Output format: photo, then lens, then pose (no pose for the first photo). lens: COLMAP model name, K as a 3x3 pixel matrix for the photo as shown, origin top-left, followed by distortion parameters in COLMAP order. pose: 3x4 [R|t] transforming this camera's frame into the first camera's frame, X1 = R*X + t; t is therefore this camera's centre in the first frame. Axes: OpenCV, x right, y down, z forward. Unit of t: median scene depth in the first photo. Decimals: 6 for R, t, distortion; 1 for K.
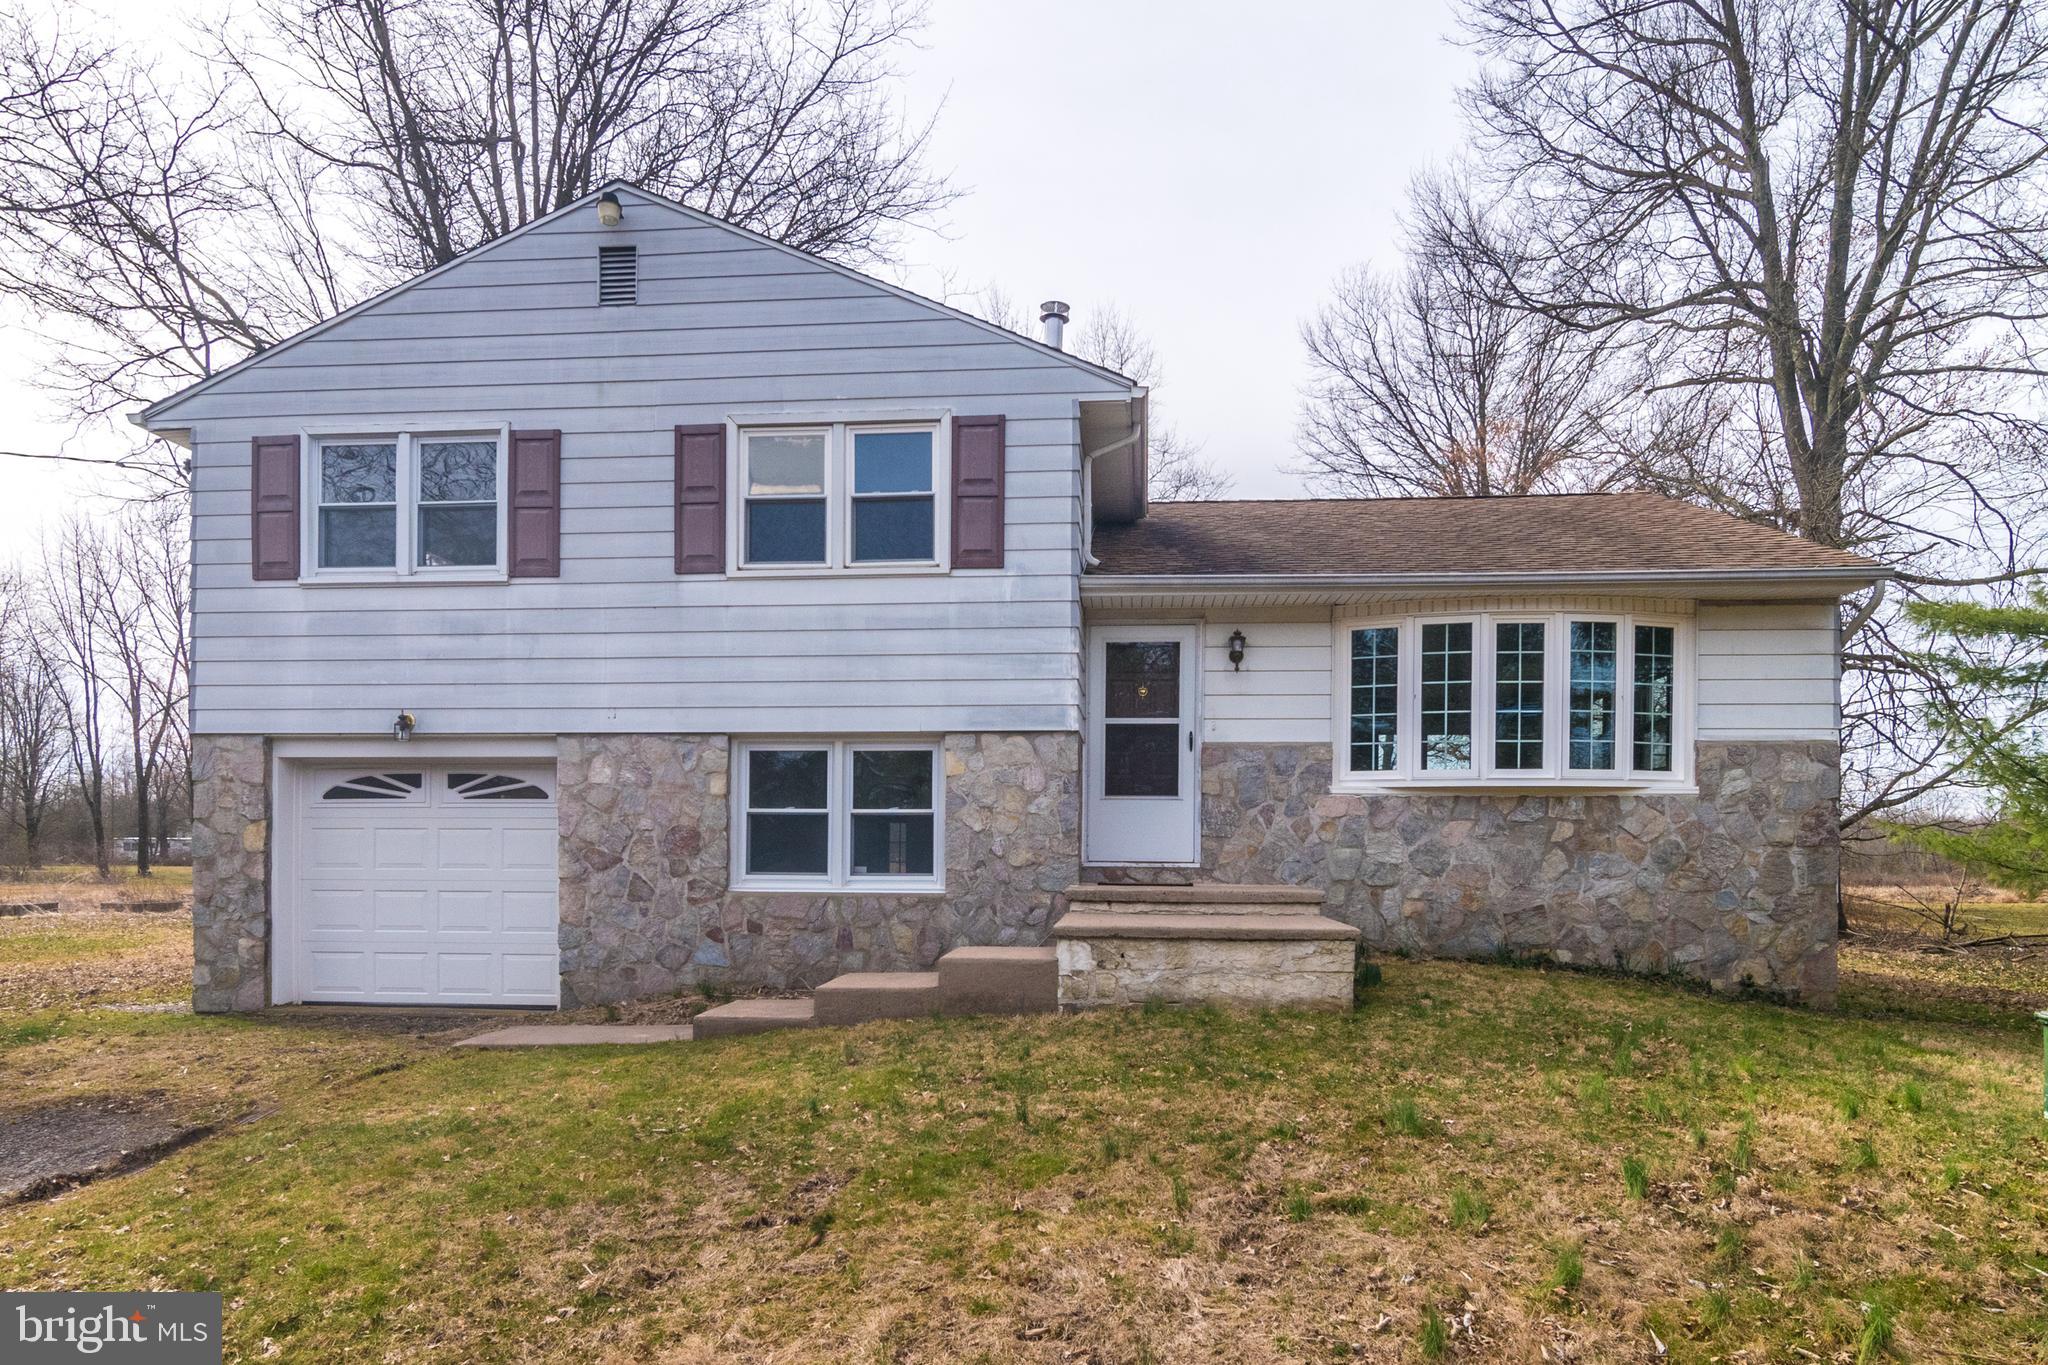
lens RADIAL K [[1008.1, 0, 1022.9], [0, 1008.1, 686.5], [0, 0, 1]] dist [-0.000947, -0.000970]
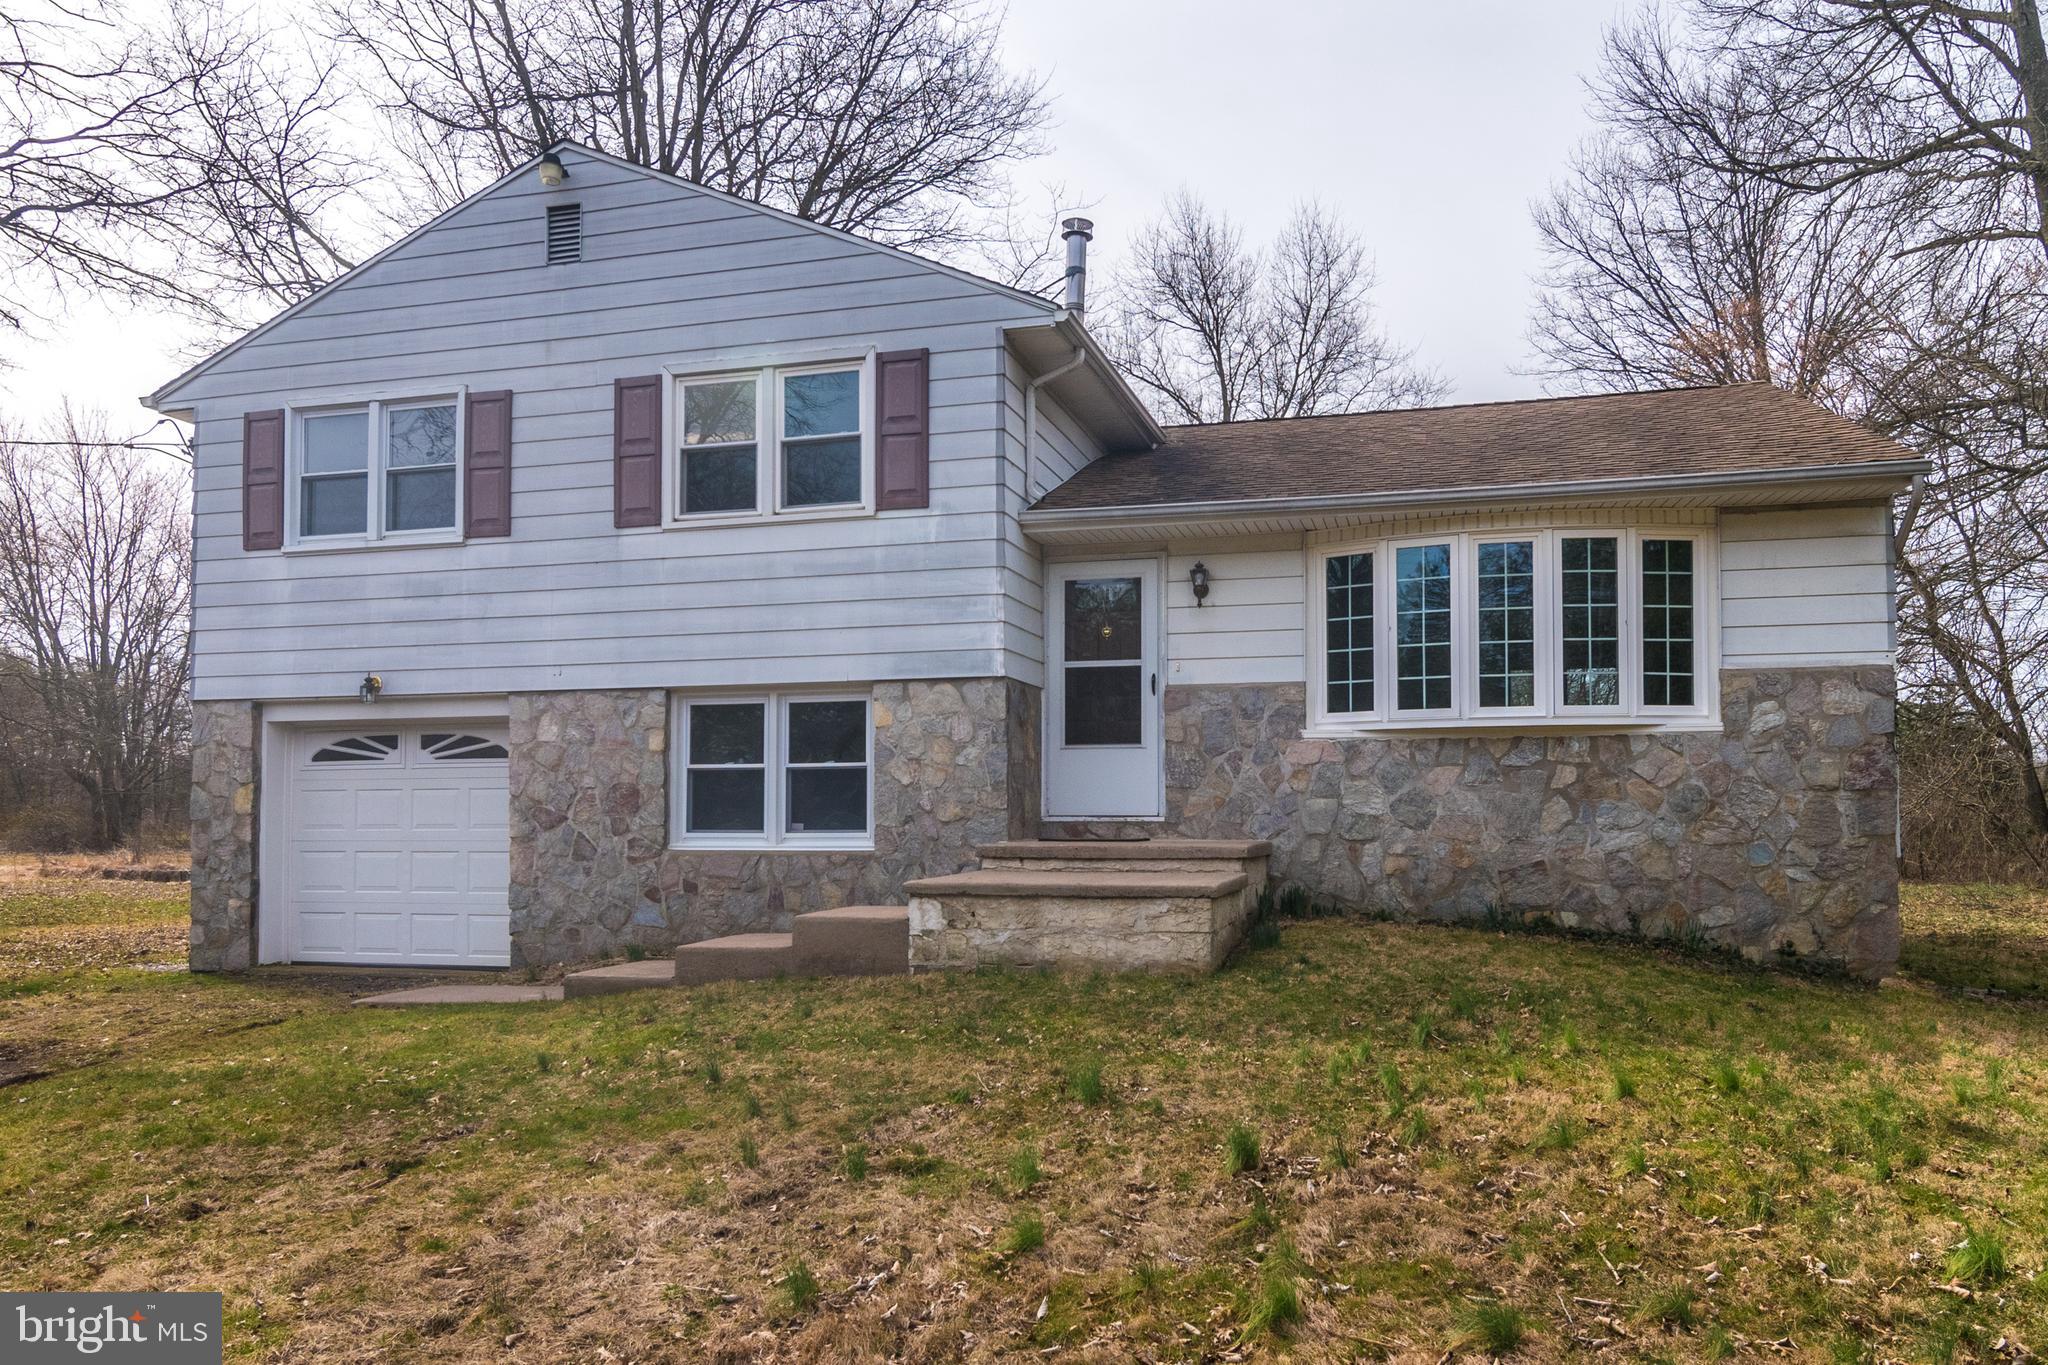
lens RADIAL K [[1093.2, 0, 1024.3], [0, 1093.2, 598.0], [0, 0, 1]] dist [0.000214, -0.000226]
pose [[0.991199, -0.034693, -0.127756, 0.190467], [0.031058, 0.999057, -0.030341, 0.002070], [0.128688, 0.026106, 0.991341, -0.012049]]
